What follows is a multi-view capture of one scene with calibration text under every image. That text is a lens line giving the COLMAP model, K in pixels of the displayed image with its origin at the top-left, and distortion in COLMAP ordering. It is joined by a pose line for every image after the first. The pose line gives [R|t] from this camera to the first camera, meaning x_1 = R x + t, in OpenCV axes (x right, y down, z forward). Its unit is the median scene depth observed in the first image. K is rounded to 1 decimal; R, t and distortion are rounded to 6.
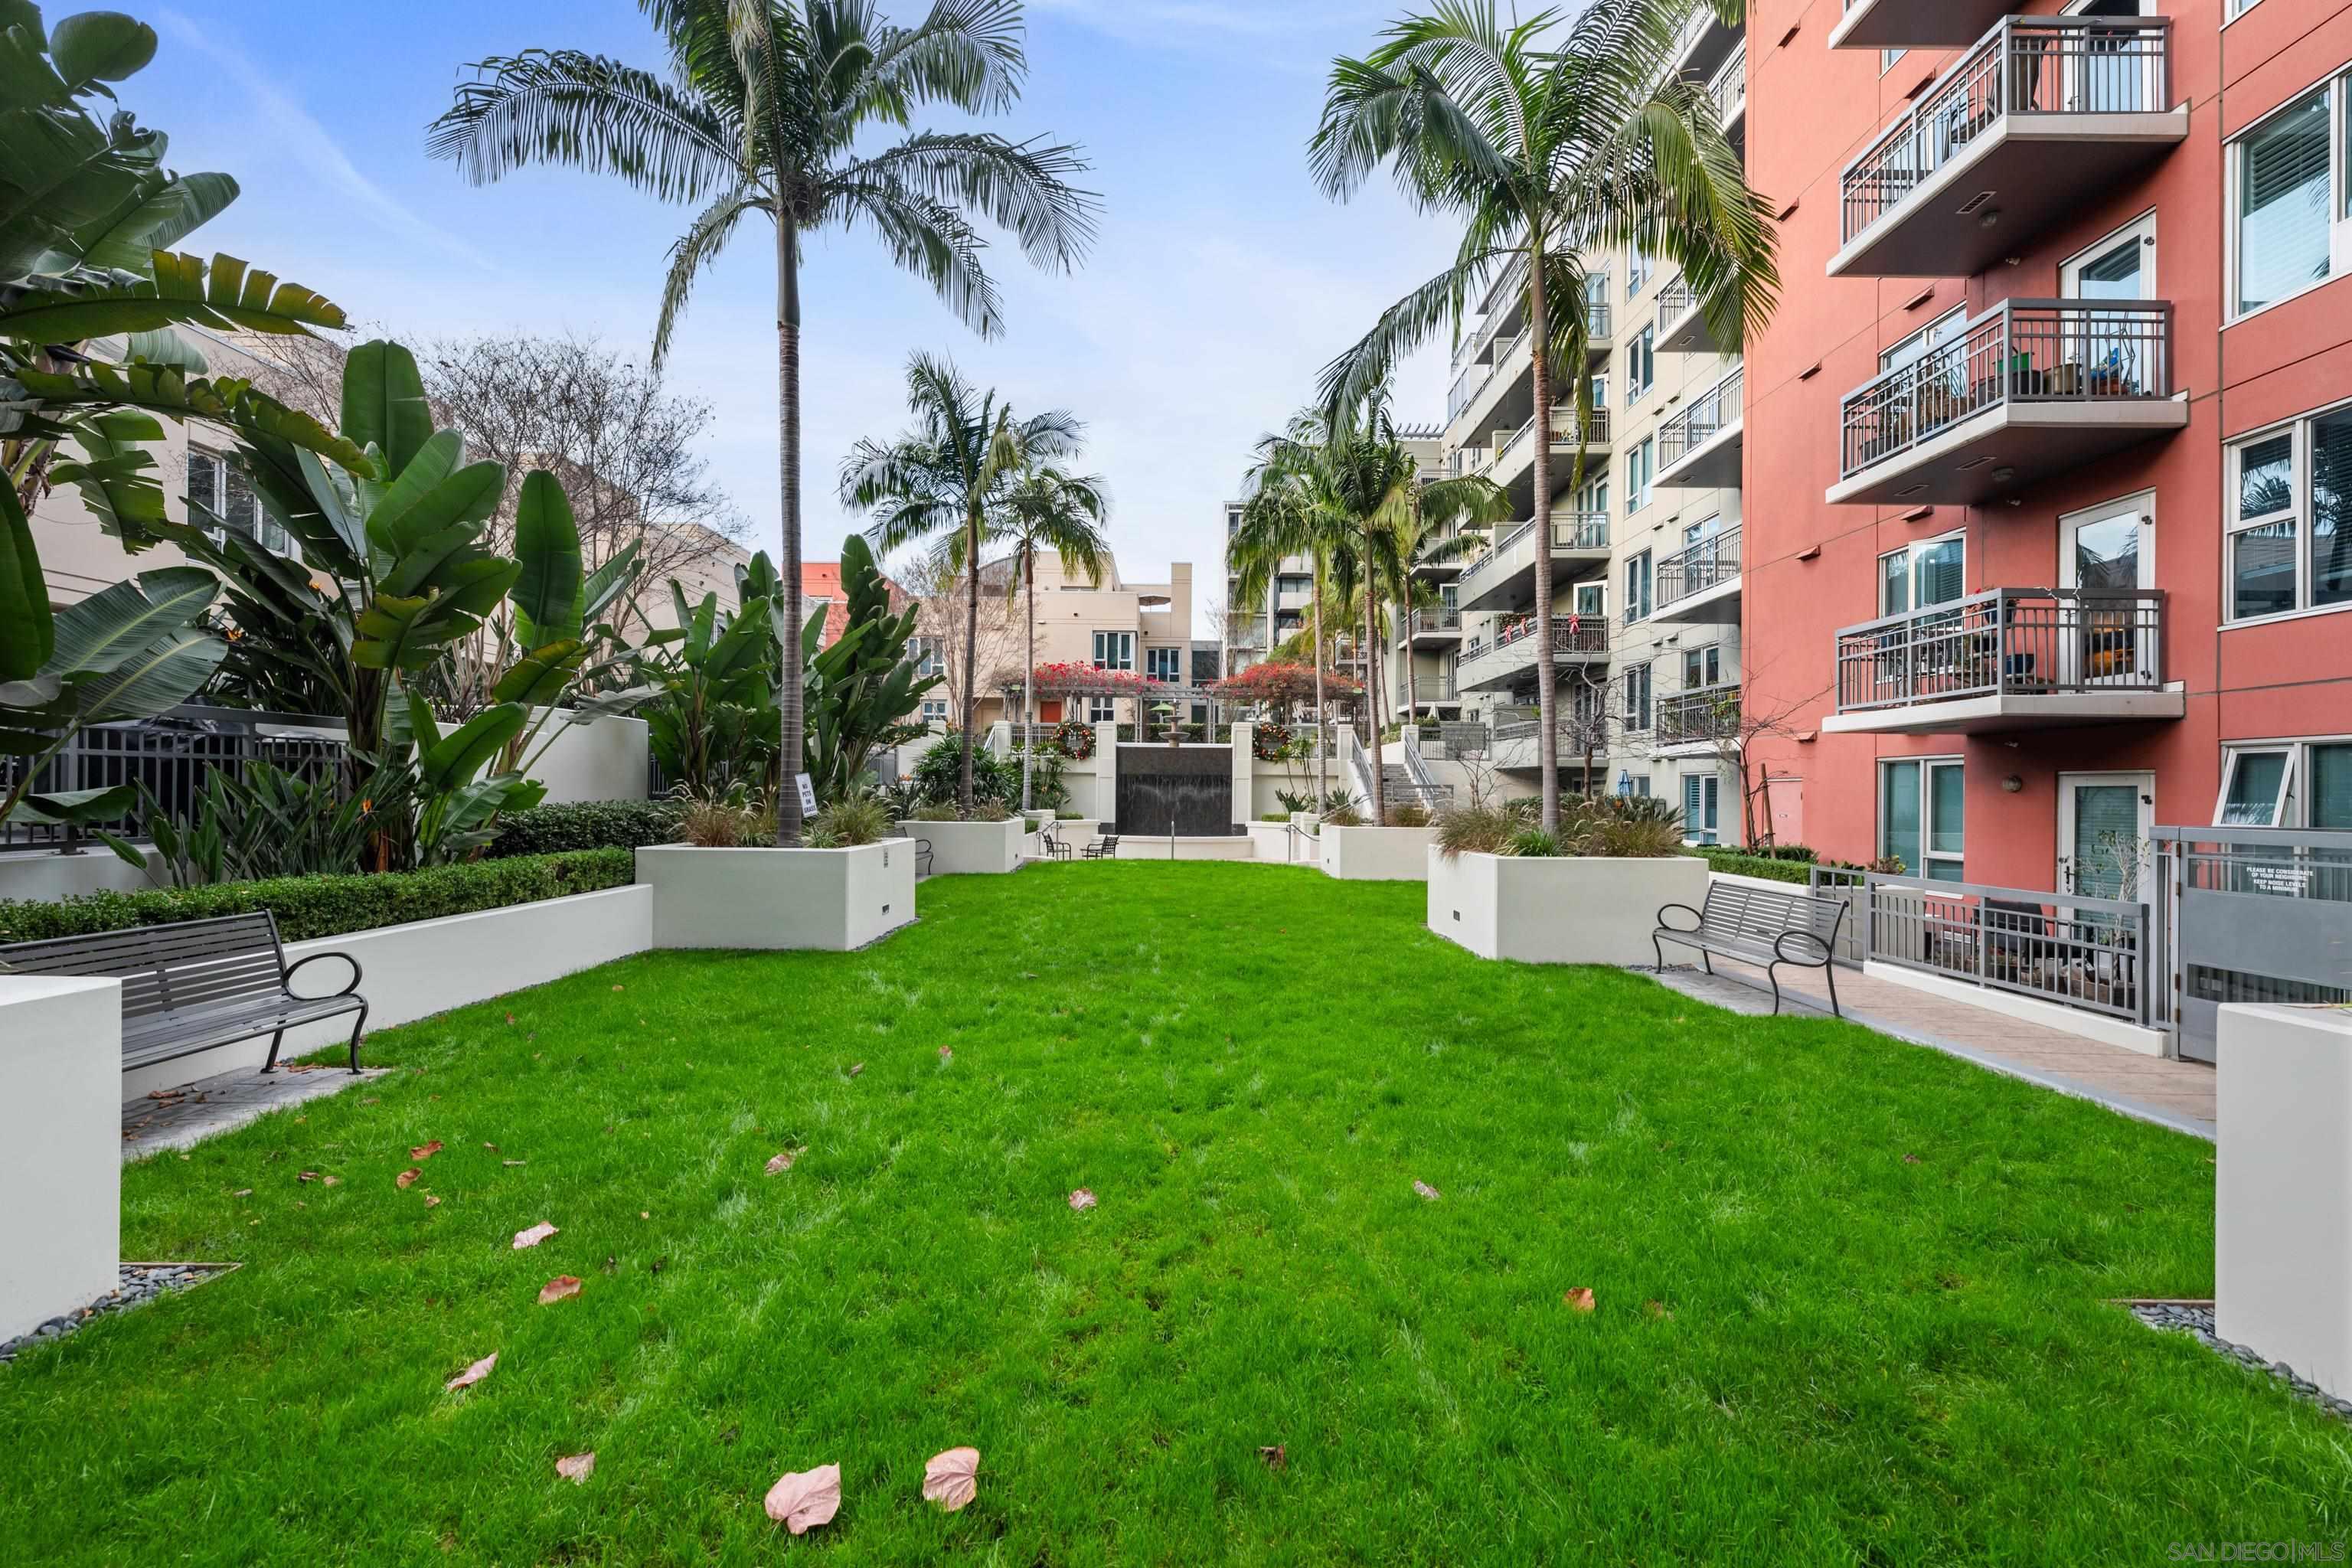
lens RADIAL K [[949.4, 0, 1174.8], [0, 949.4, 787.9], [0, 0, 1]] dist [0.000273, 0.000024]
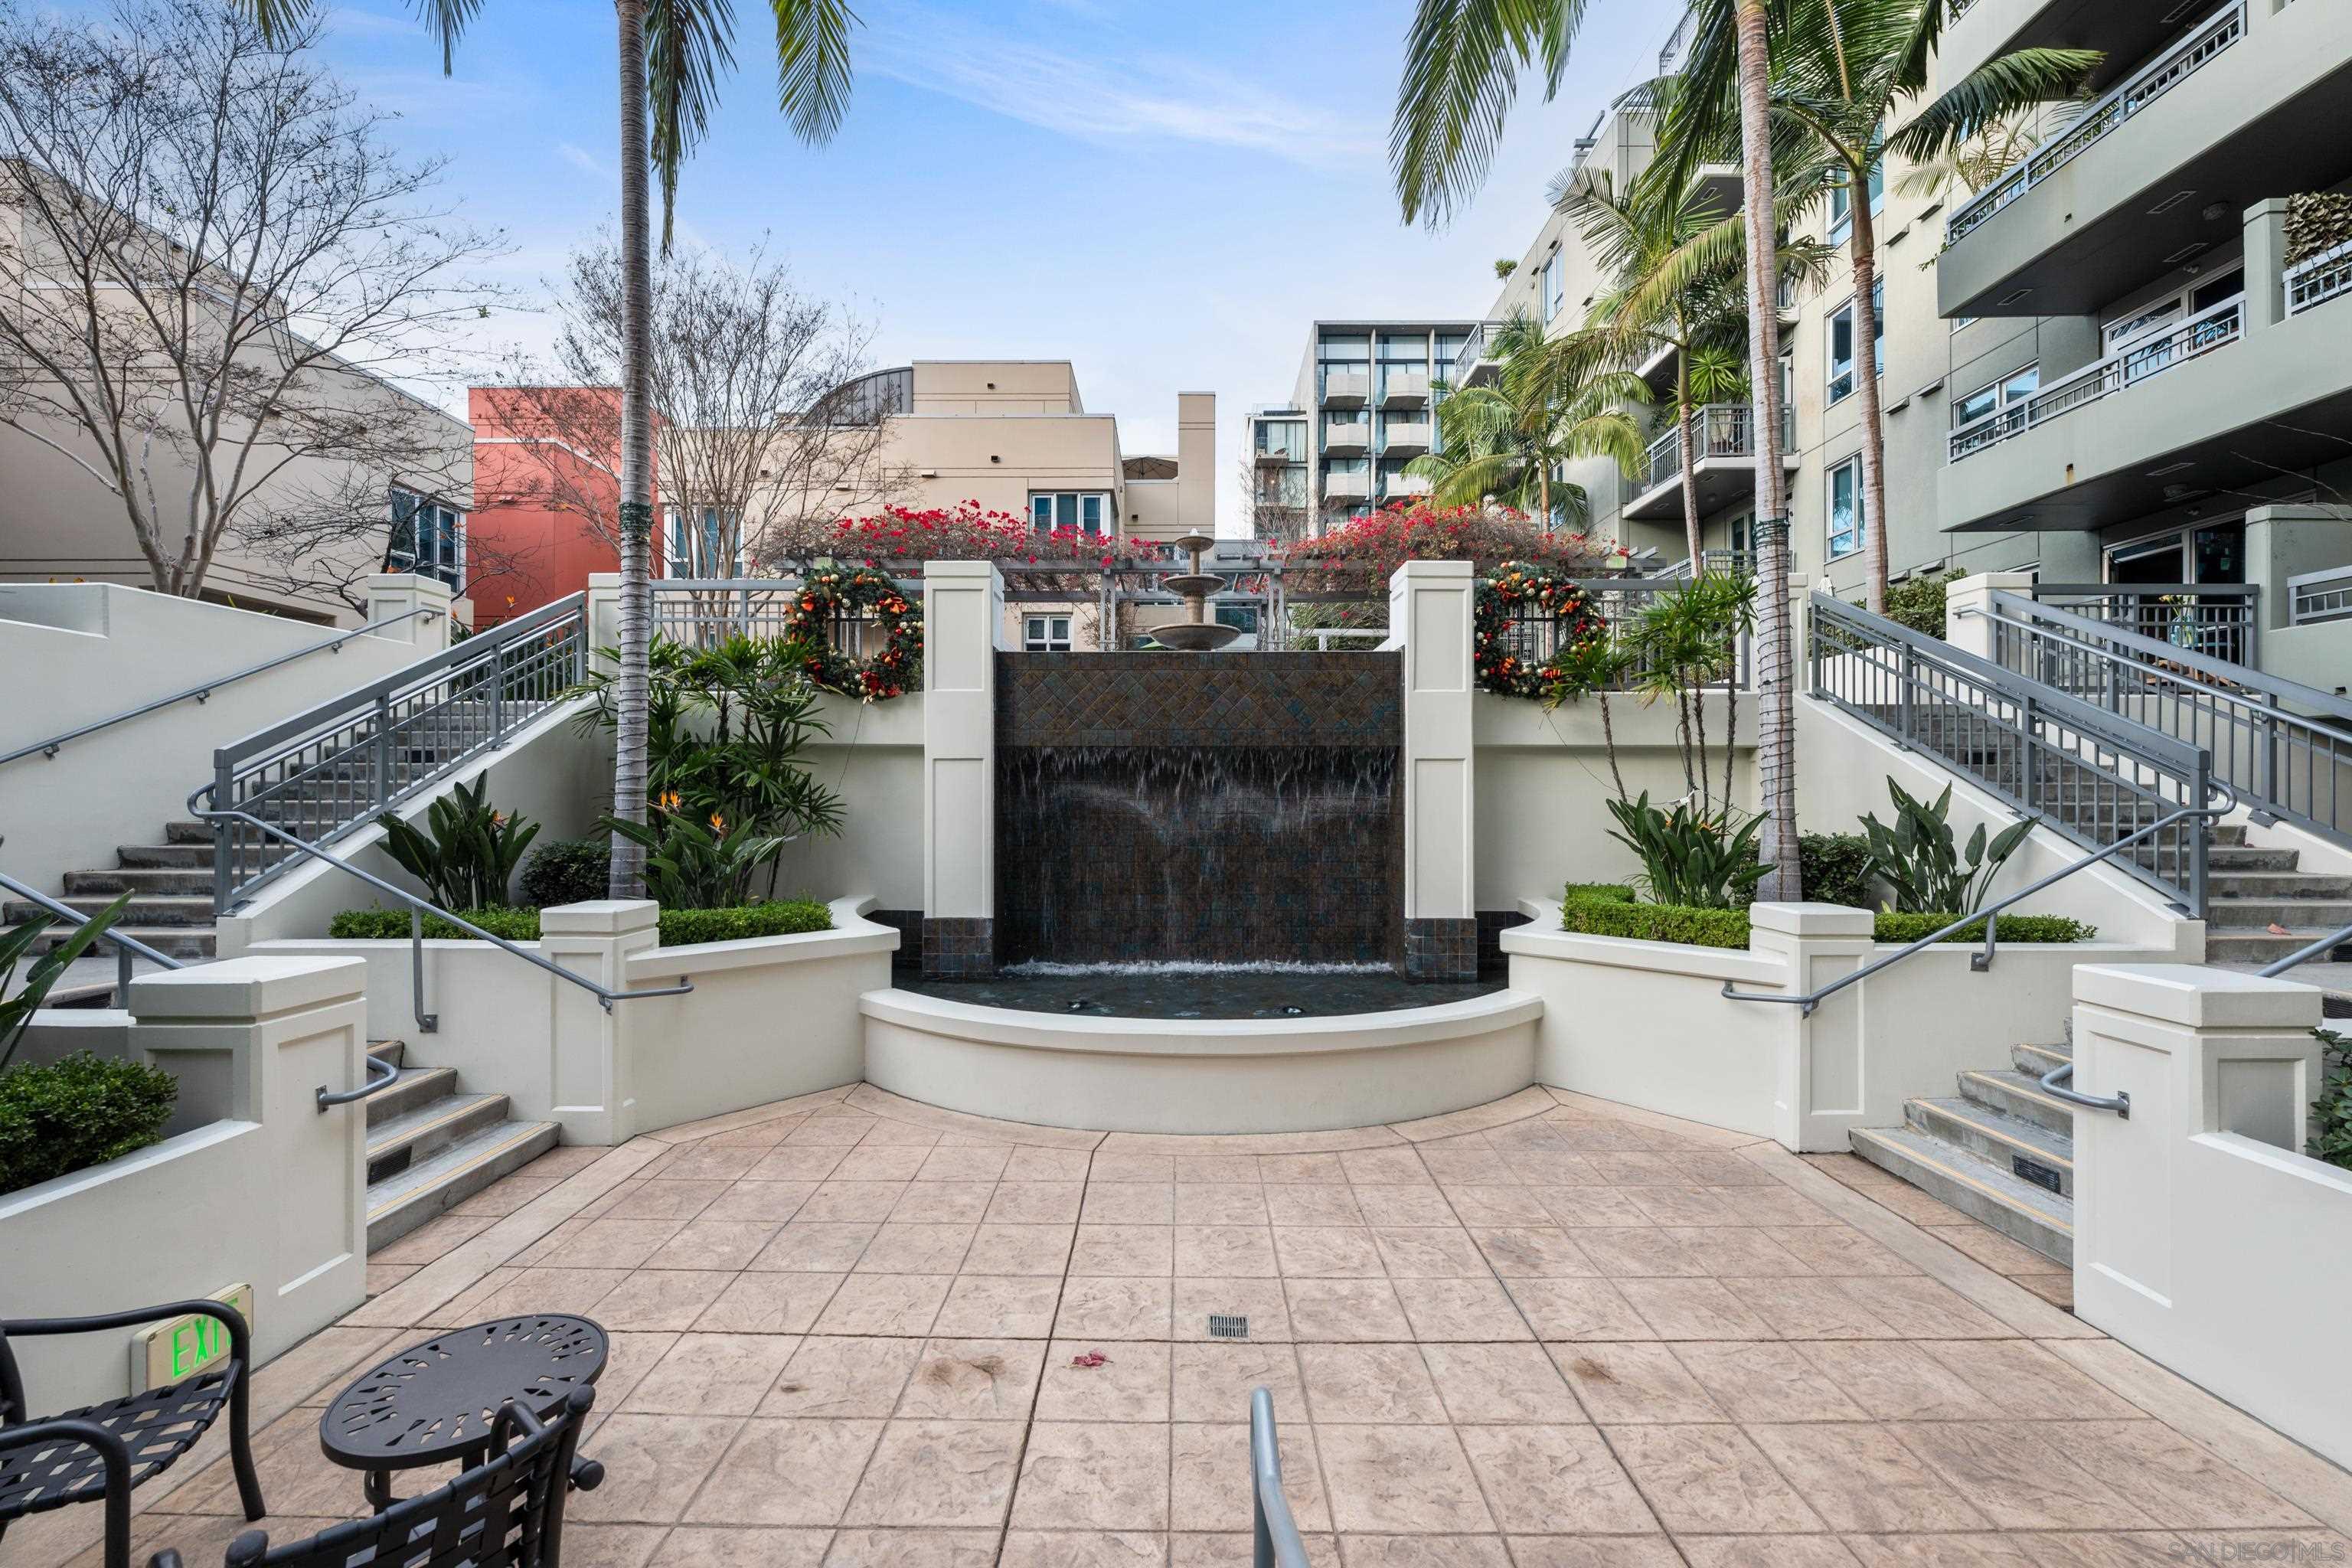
lens RADIAL K [[949.4, 0, 1176.0], [0, 949.4, 793.2], [0, 0, 1]] dist [0.000273, 0.000024]
pose [[0.999935, -0.005820, -0.009800, -0.003134], [0.005772, 0.999971, -0.004917, 0.001236], [0.009828, 0.004860, 0.999940, 0.711333]]
